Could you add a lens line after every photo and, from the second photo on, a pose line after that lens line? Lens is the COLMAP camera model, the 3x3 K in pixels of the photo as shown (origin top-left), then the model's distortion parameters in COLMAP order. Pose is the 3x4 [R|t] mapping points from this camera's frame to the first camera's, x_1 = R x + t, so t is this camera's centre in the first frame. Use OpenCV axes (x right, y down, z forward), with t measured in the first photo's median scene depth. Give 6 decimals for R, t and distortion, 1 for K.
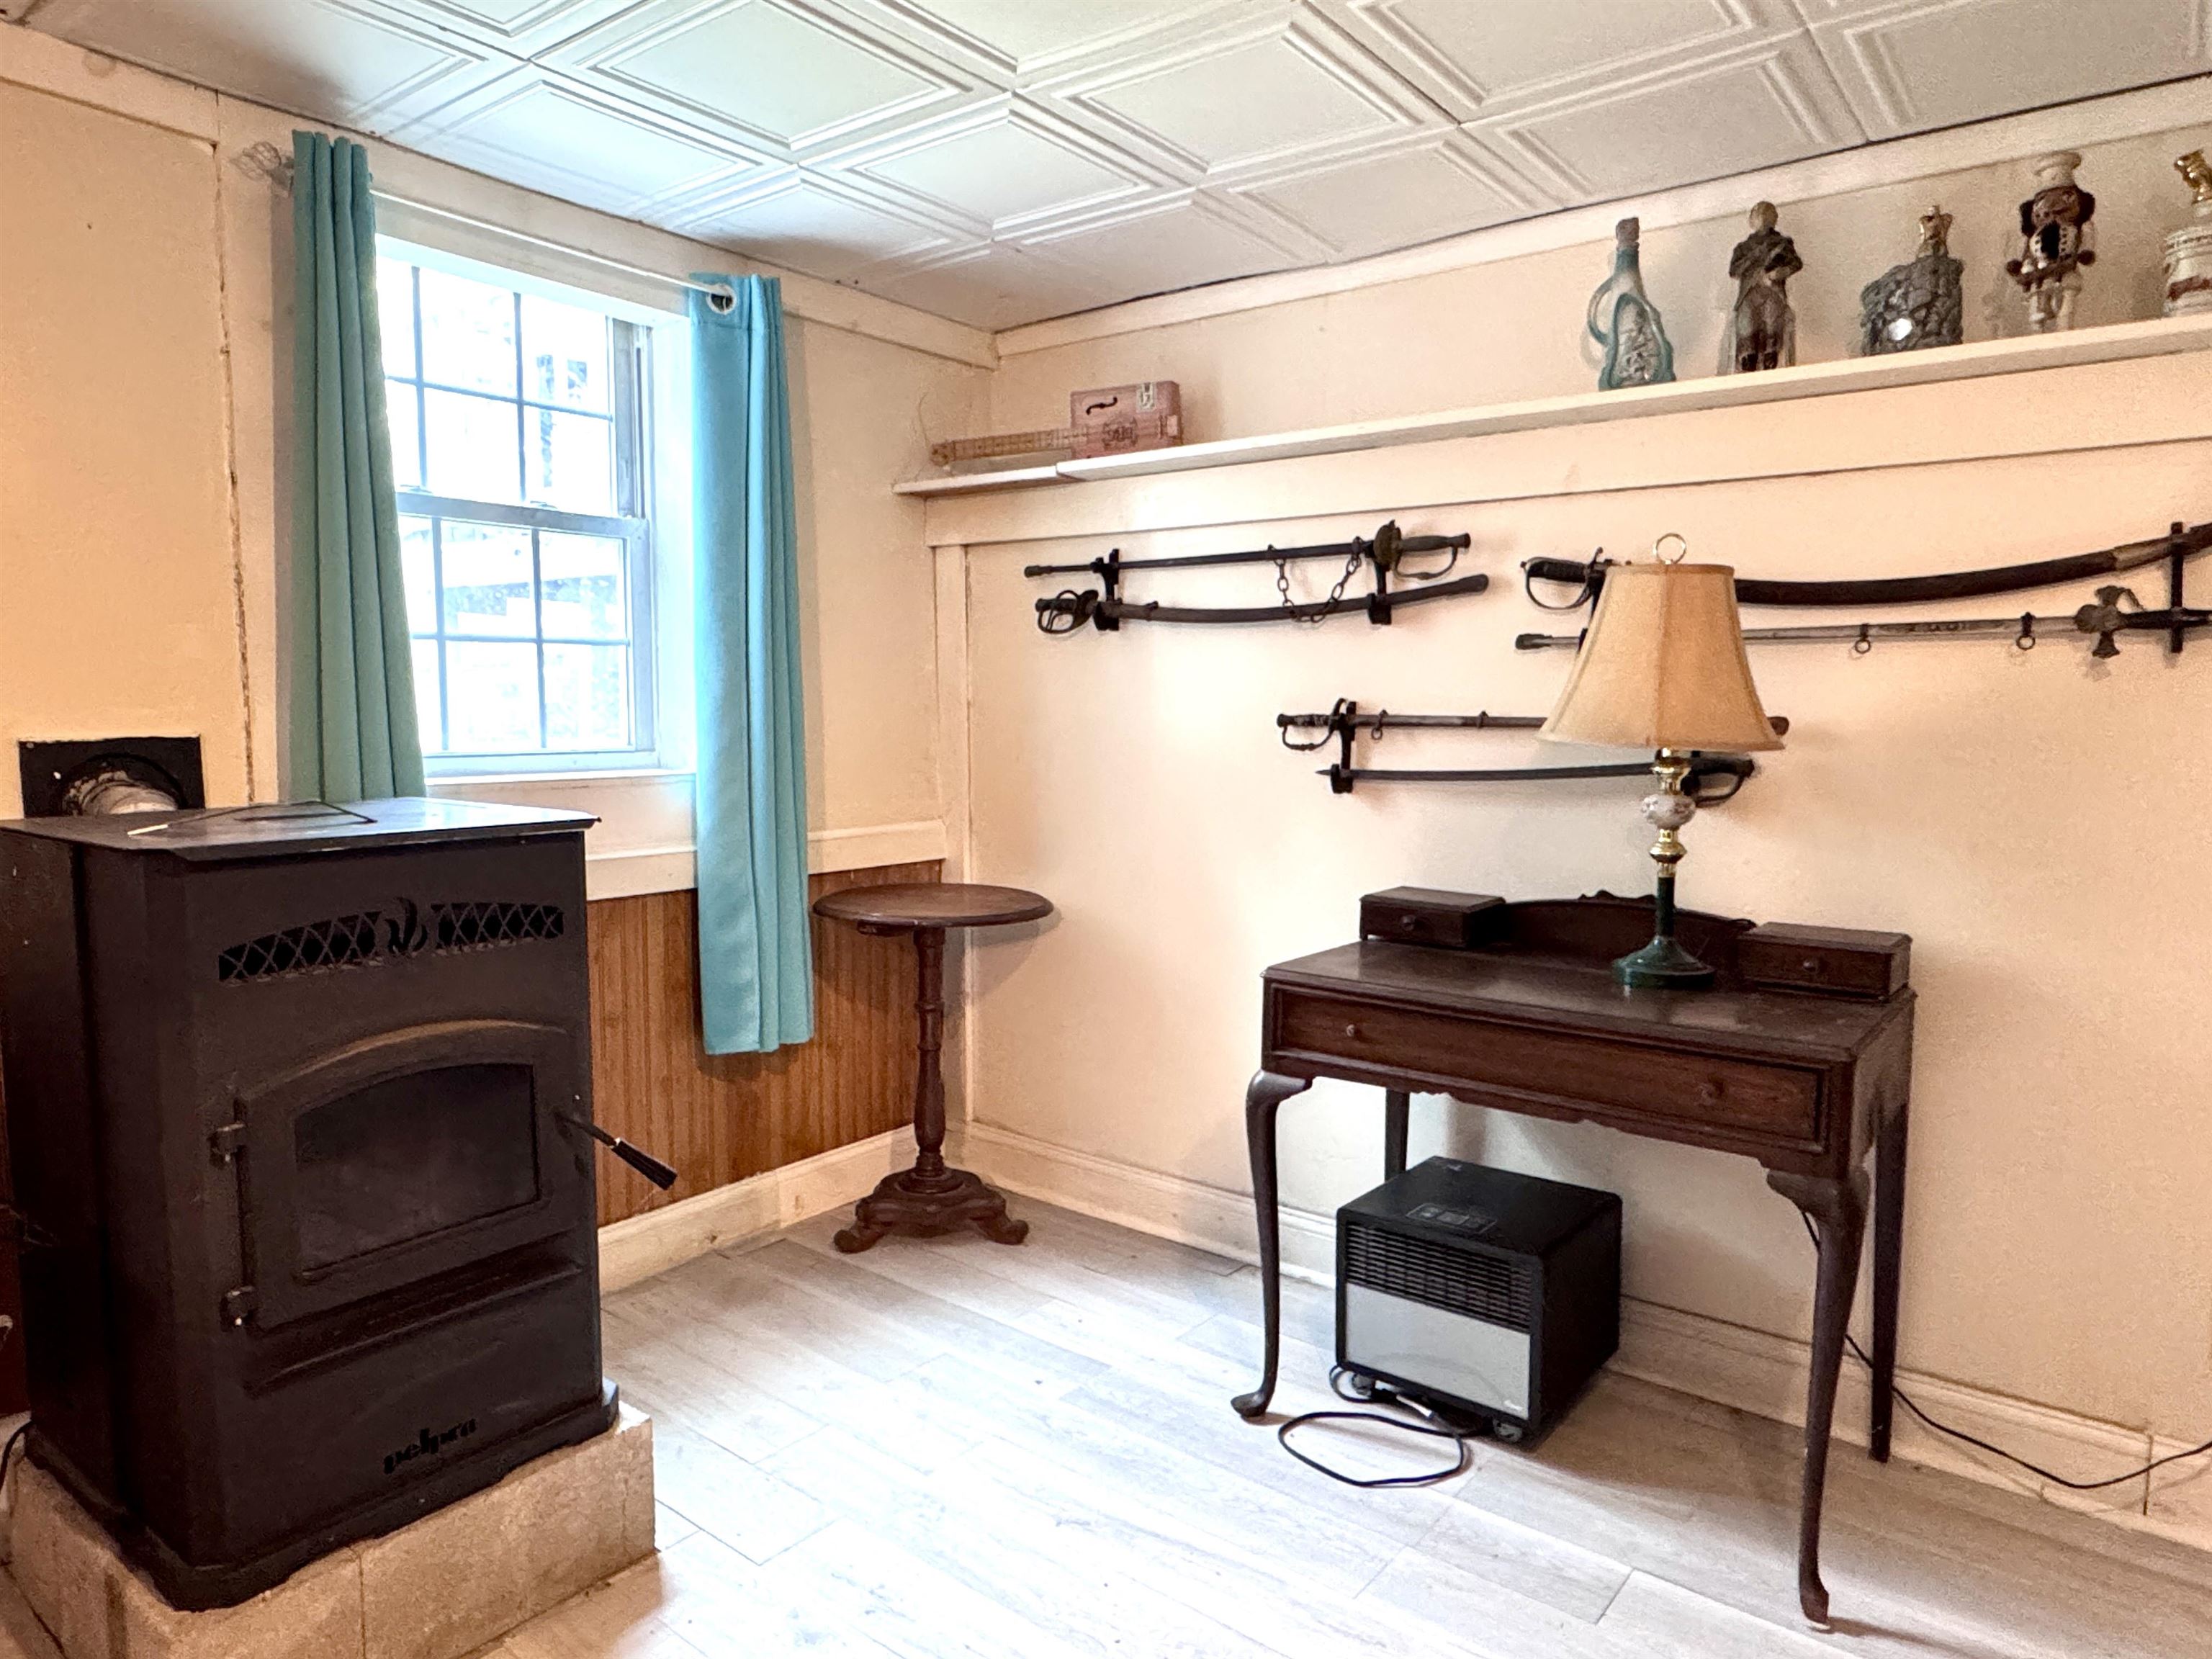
lens RADIAL K [[1385.6, 0, 1095.8], [0, 1385.6, 831.6], [0, 0, 1]] dist [-0.004597, 0.000839]
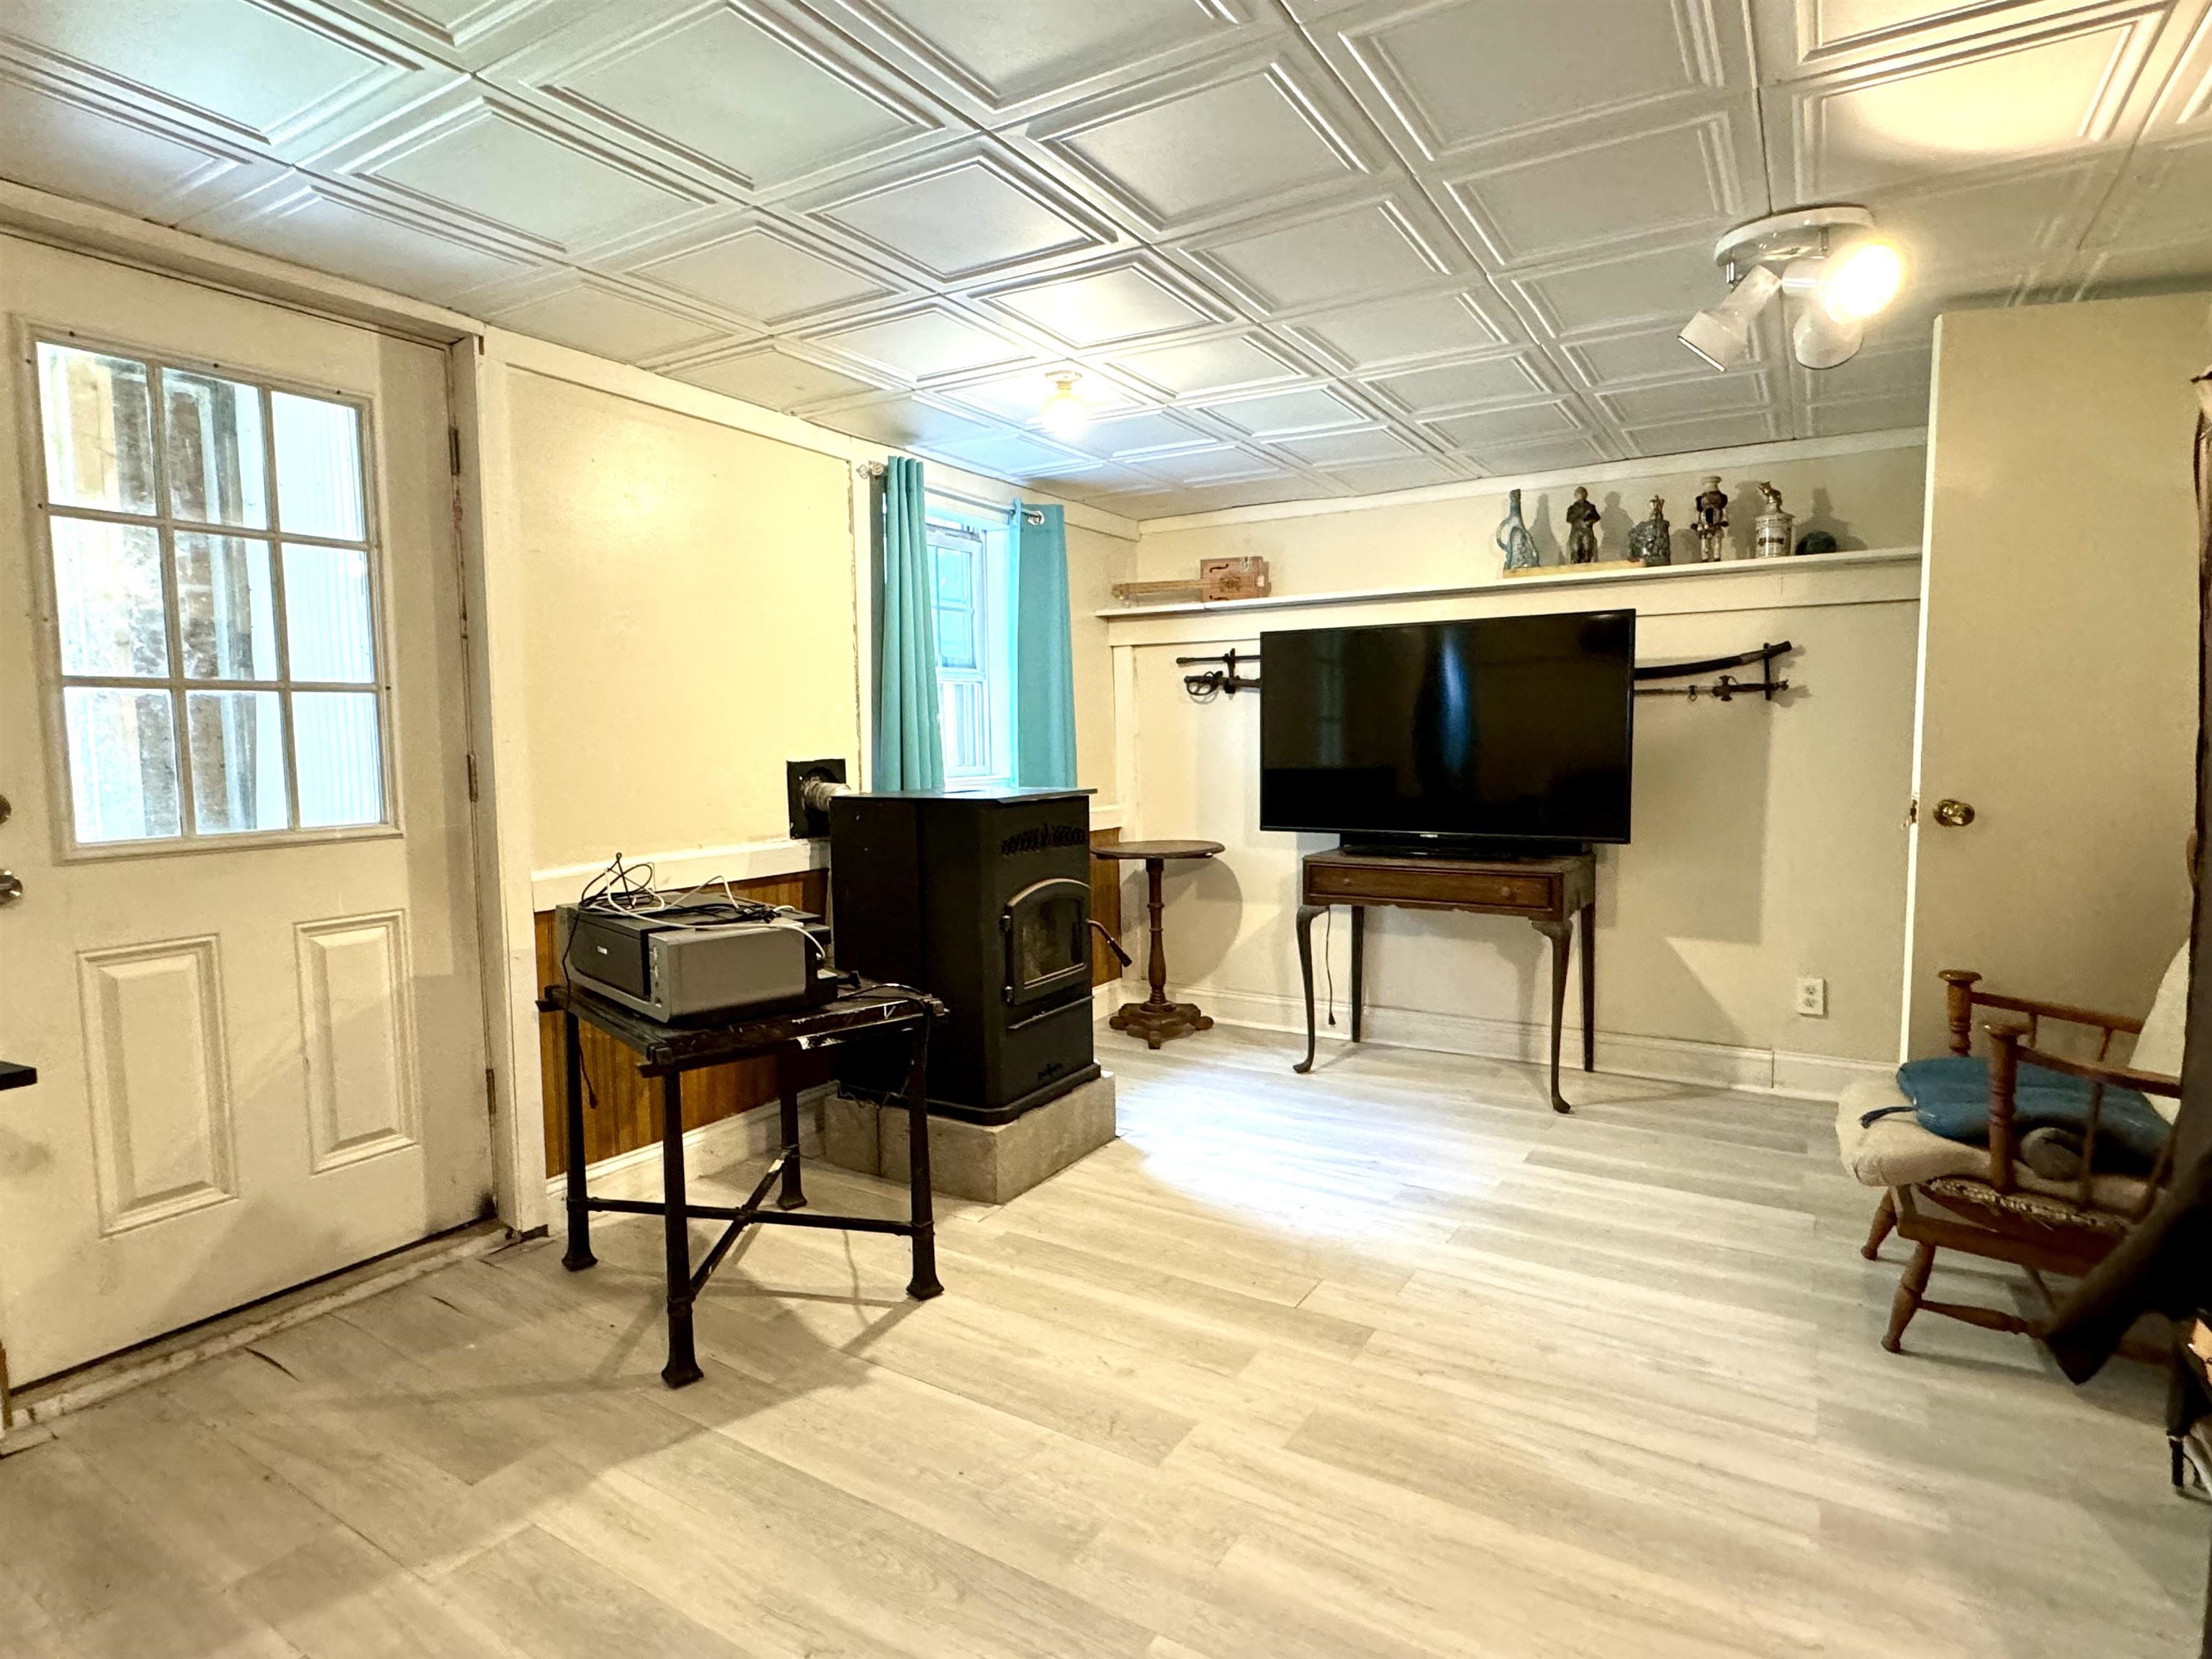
lens RADIAL K [[1185.0, 0, 1109.5], [0, 1185.0, 828.5], [0, 0, 1]] dist [-0.001251, -0.002668]
pose [[0.992520, -0.029758, 0.118403, -0.452002], [0.031841, 0.999369, -0.015736, 0.065899], [-0.117860, 0.019388, 0.992841, -0.683694]]
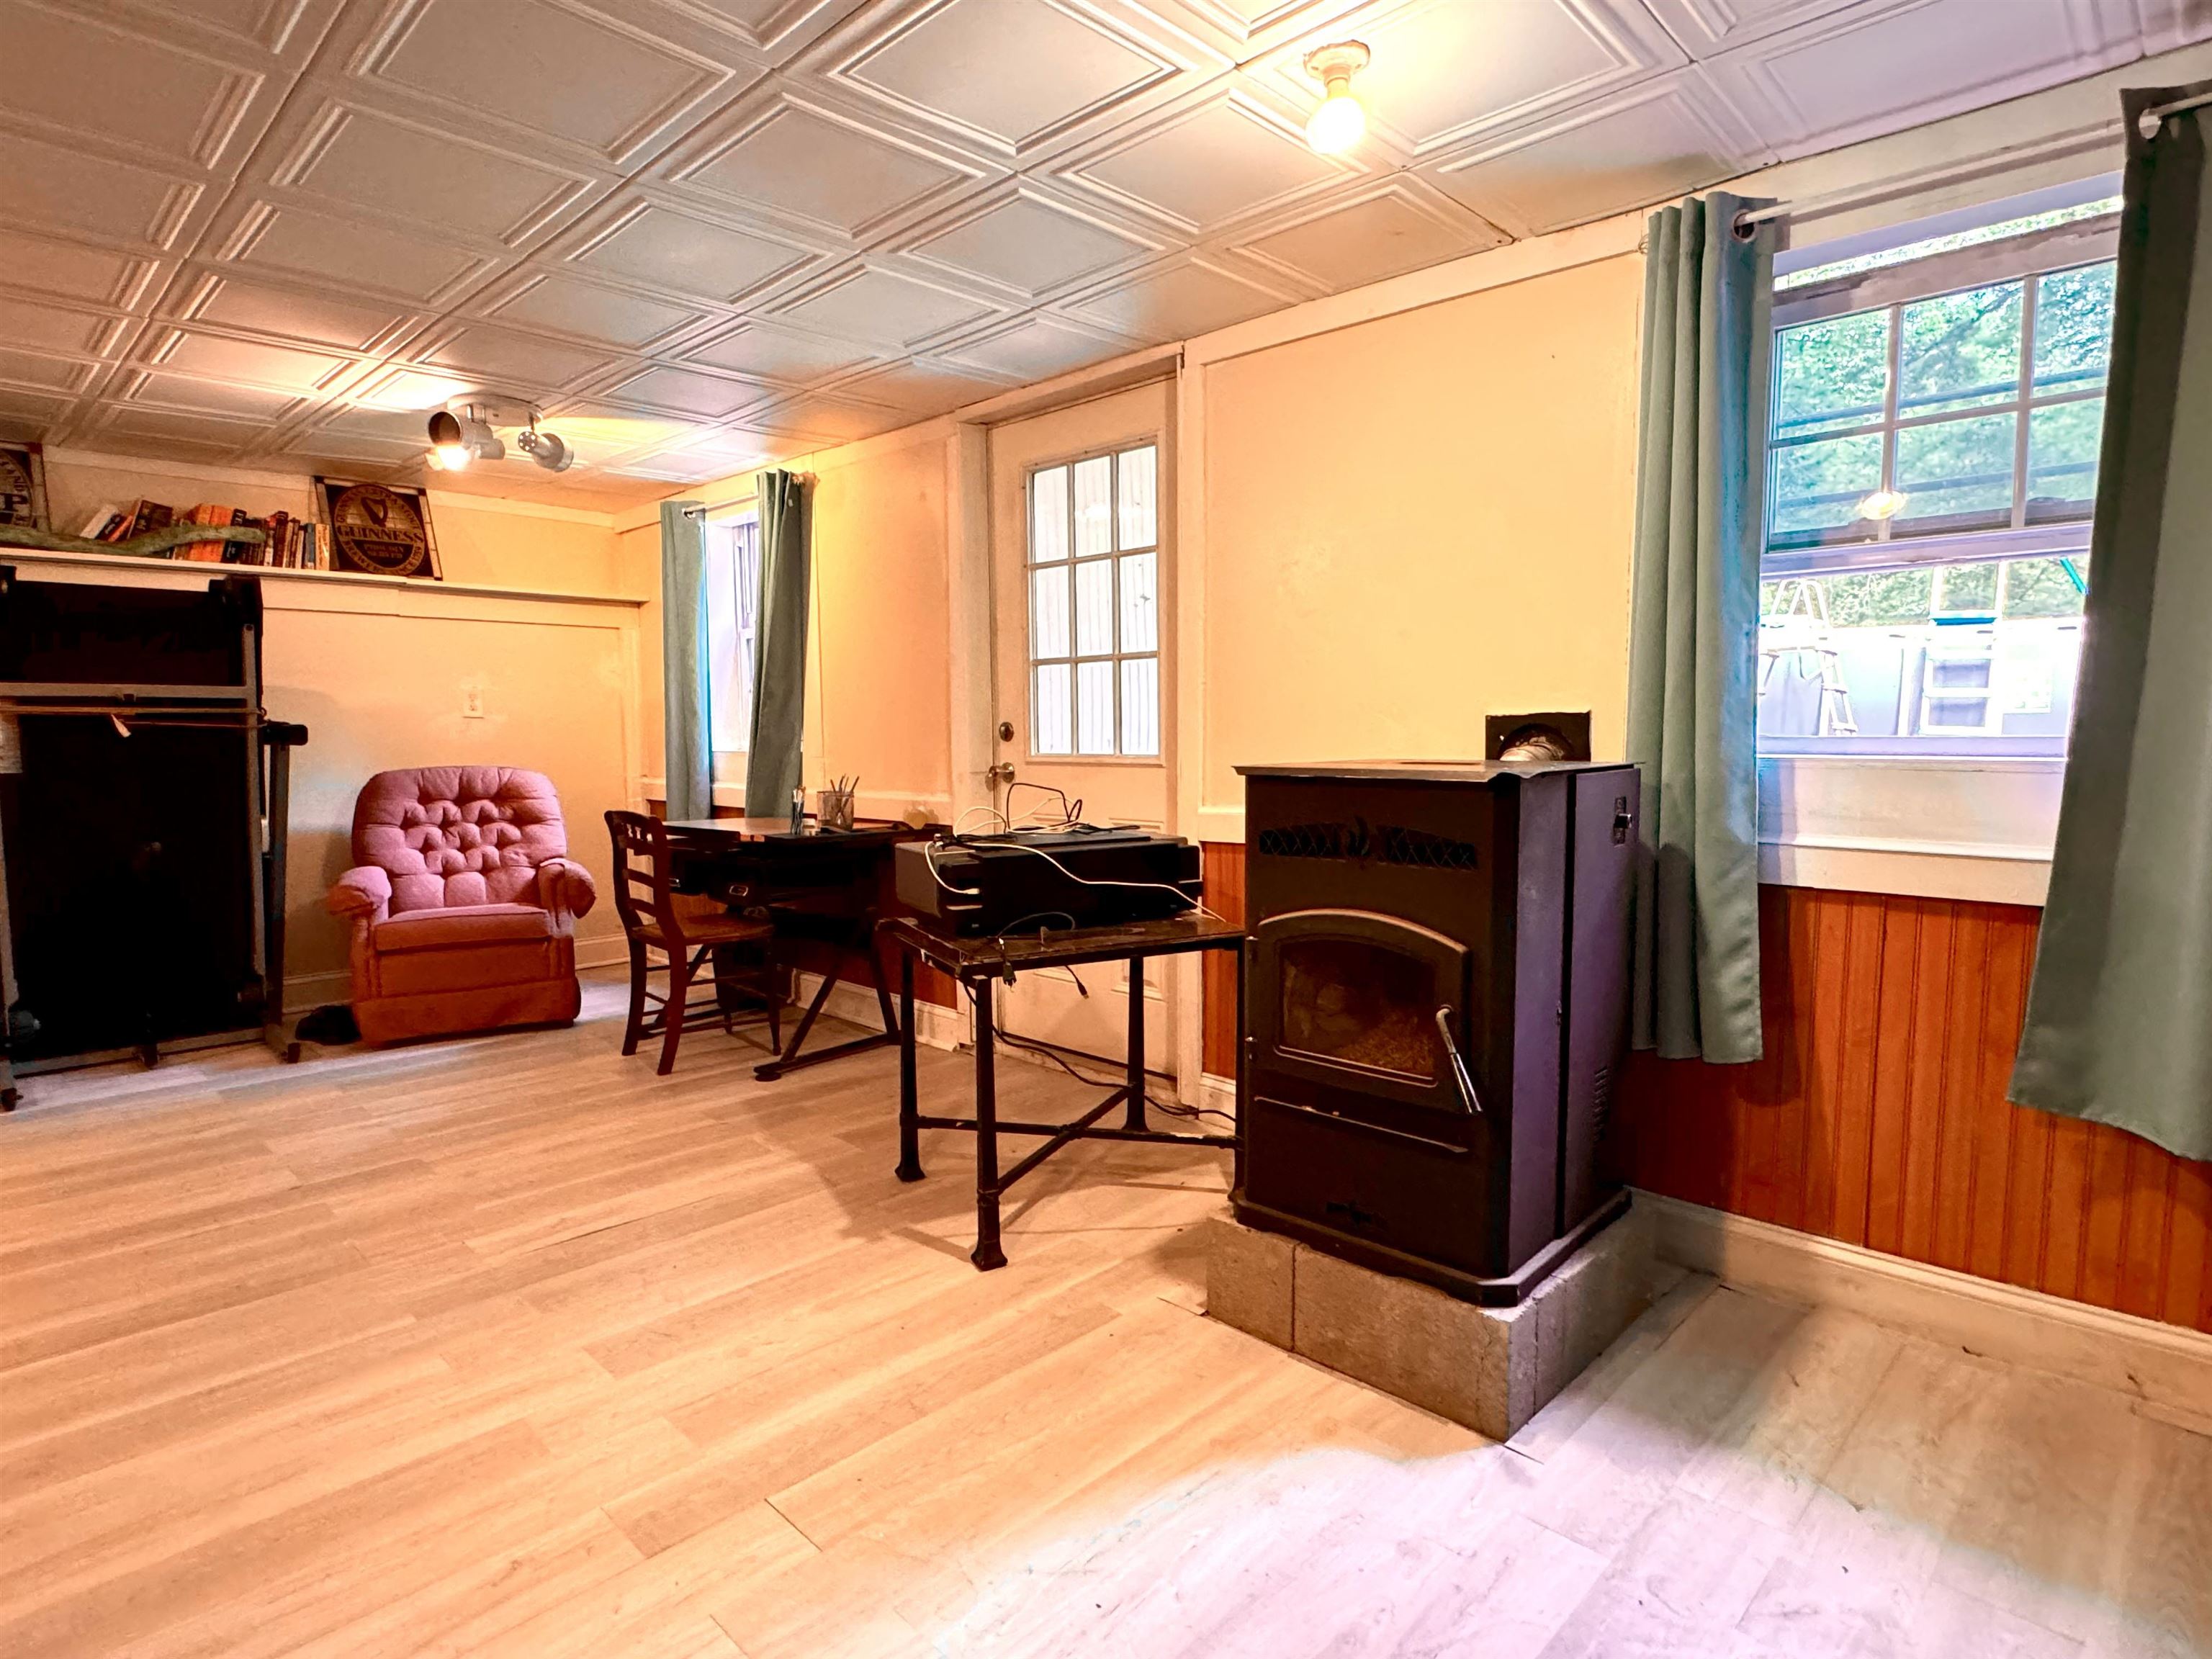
lens RADIAL K [[1185.0, 0, 1098.6], [0, 1185.0, 824.9], [0, 0, 1]] dist [-0.001251, -0.002668]
pose [[-0.108862, 0.080503, -0.990792, 0.520433], [-0.086410, 0.992176, 0.090110, -0.021490], [0.990294, 0.095424, -0.101054, 0.621688]]
